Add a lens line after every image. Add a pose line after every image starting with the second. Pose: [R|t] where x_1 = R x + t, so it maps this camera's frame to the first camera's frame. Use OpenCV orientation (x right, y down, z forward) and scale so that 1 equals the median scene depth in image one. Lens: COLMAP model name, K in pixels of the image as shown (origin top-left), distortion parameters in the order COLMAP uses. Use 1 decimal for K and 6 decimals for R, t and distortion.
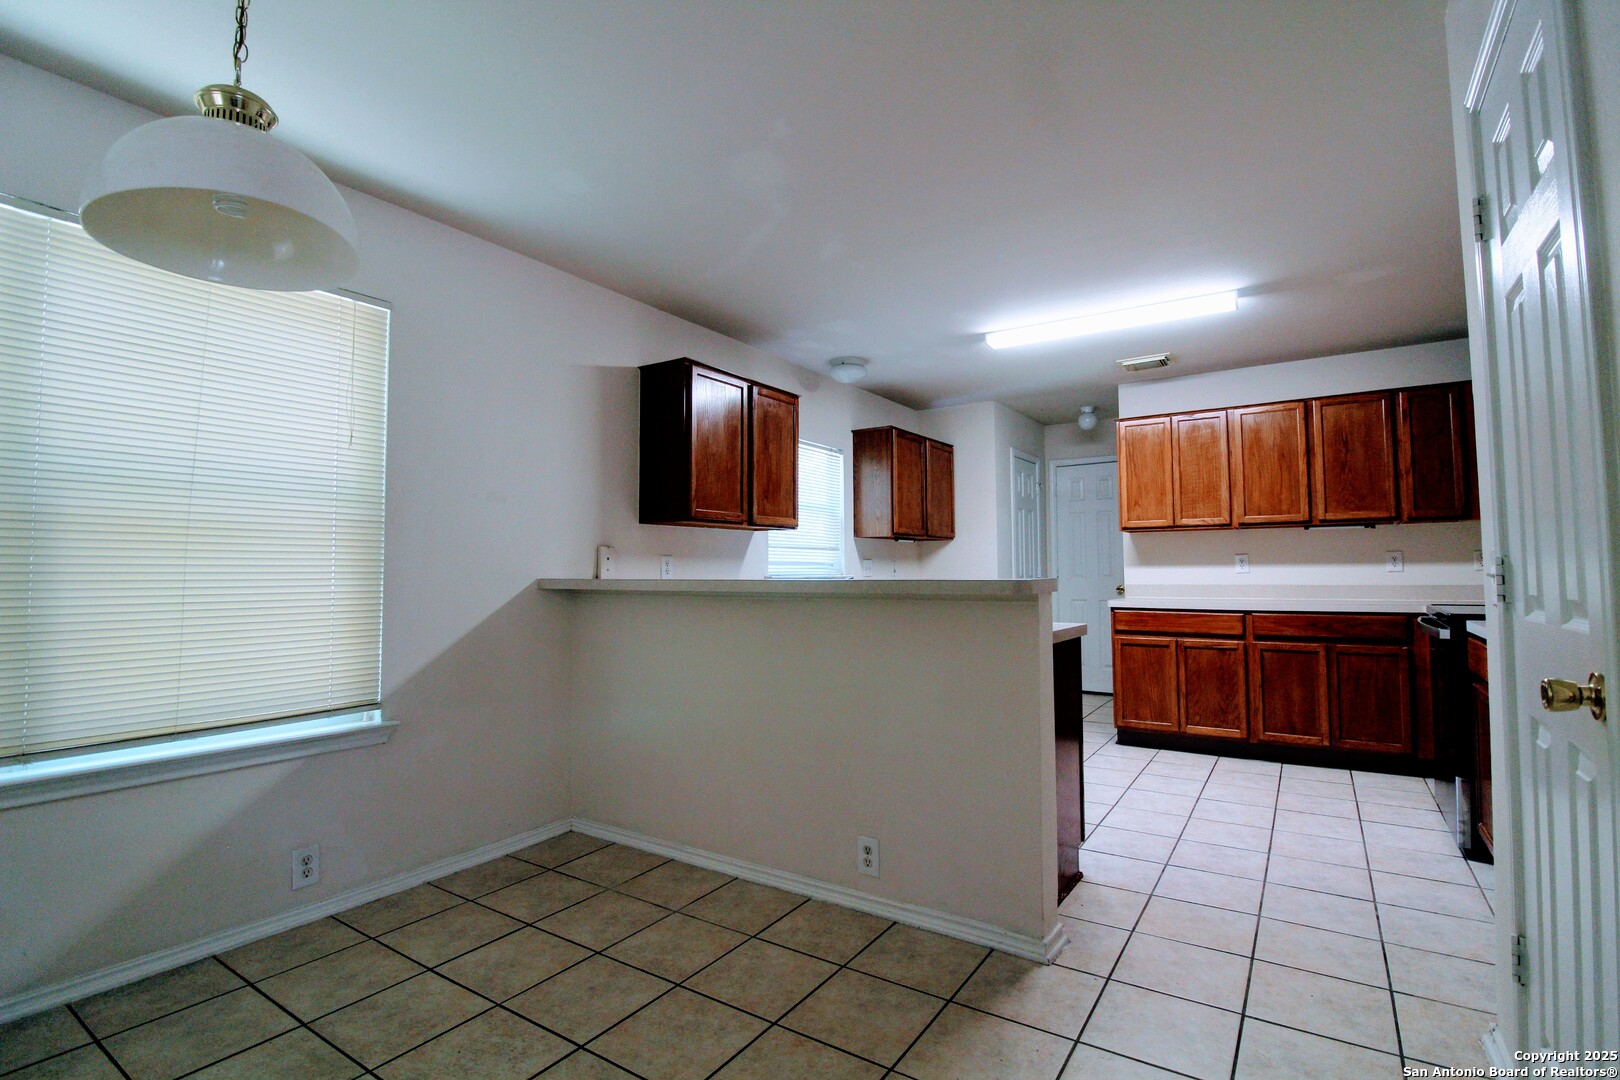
lens RADIAL K [[759.7, 0, 827.4], [0, 759.7, 528.5], [0, 0, 1]] dist [0.001076, -0.014230]
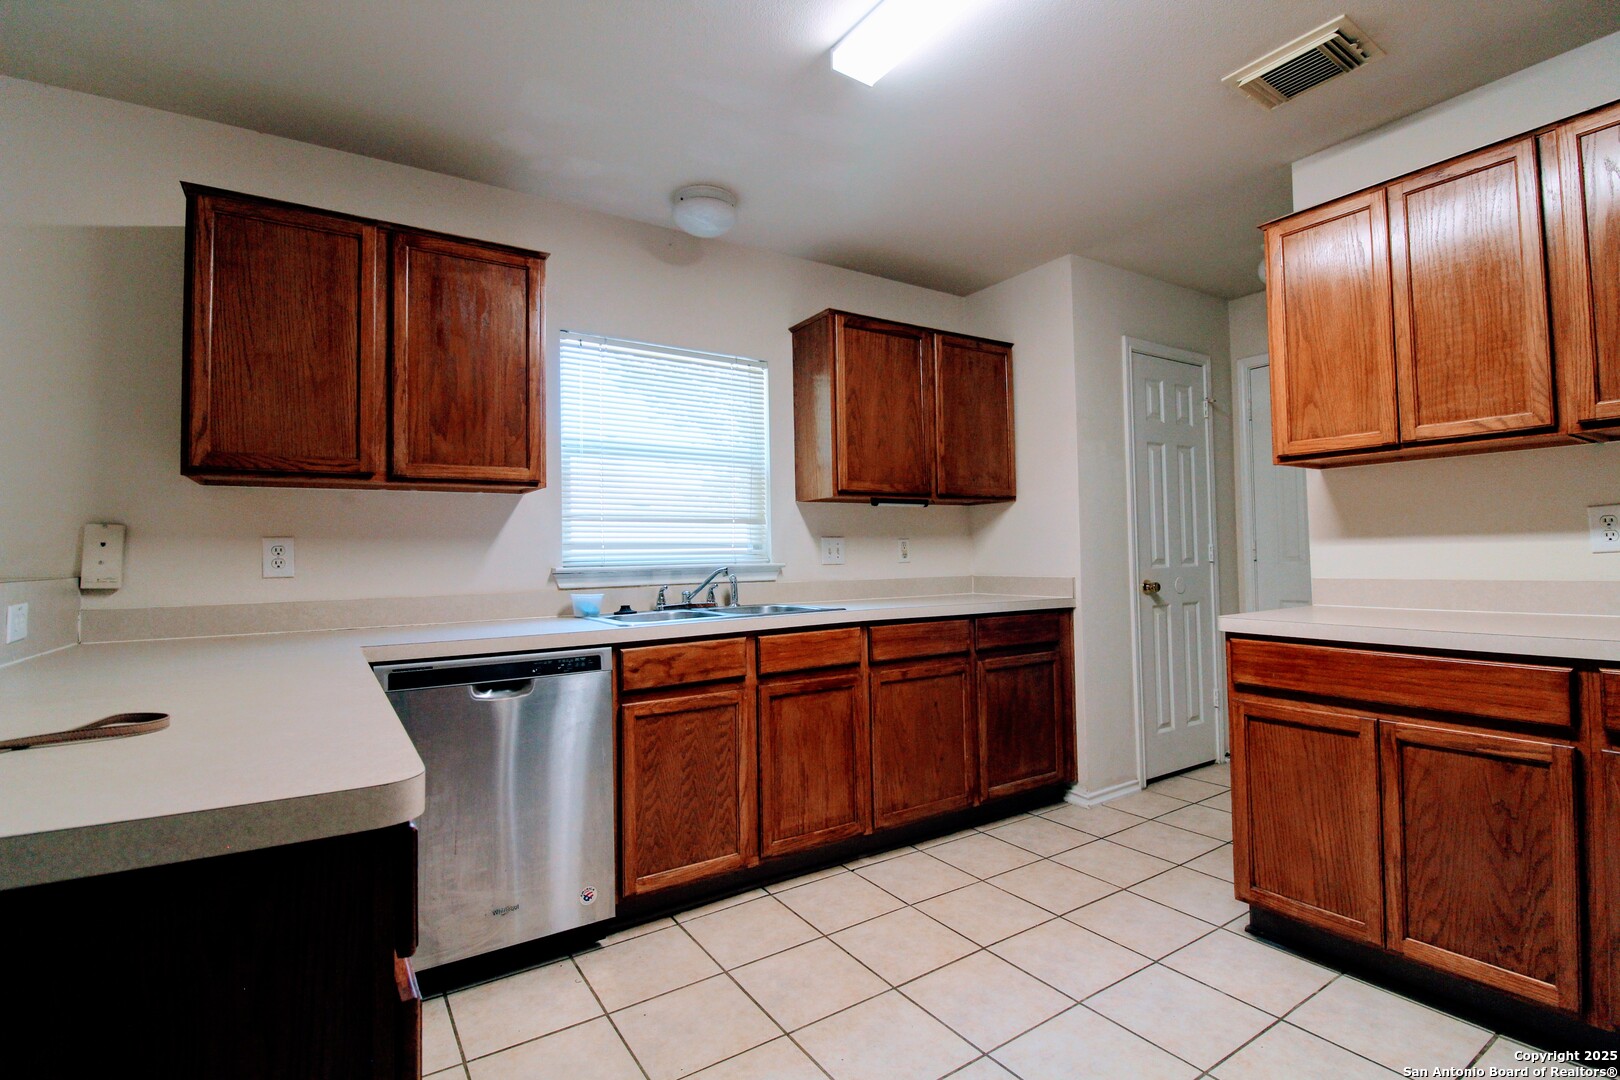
lens RADIAL K [[759.7, 0, 827.4], [0, 759.7, 528.5], [0, 0, 1]] dist [0.001076, -0.014230]
pose [[0.915830, -0.024857, -0.400797, 0.342491], [0.034458, 0.999266, 0.016762, 0.026859], [0.400086, -0.029162, 0.916014, 0.499162]]
